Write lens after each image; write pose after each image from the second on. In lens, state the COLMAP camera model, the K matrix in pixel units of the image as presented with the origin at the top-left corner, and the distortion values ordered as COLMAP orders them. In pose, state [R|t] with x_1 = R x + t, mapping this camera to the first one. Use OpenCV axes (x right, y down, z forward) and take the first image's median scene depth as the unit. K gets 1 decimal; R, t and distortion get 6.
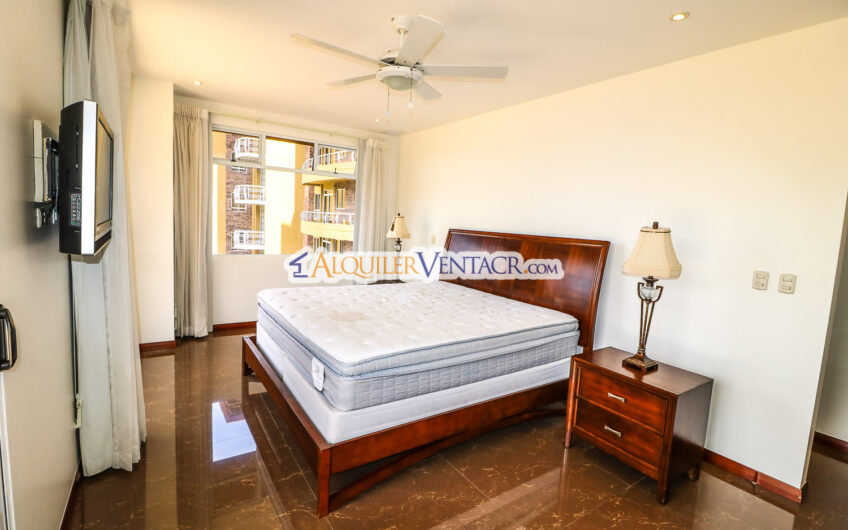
lens RADIAL K [[392.4, 0, 426.9], [0, 392.4, 257.5], [0, 0, 1]] dist [0.001037, -0.015410]
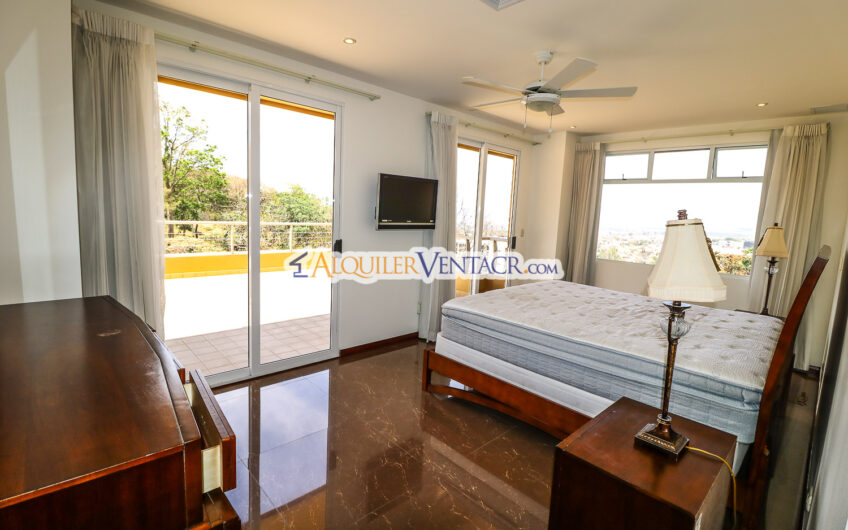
lens RADIAL K [[392.4, 0, 426.9], [0, 392.4, 257.5], [0, 0, 1]] dist [0.001037, -0.015410]
pose [[0.164606, 0.069914, -0.983878, 1.084414], [-0.134135, 0.989805, 0.047894, 0.005970], [0.977196, 0.124089, 0.172306, 0.510810]]
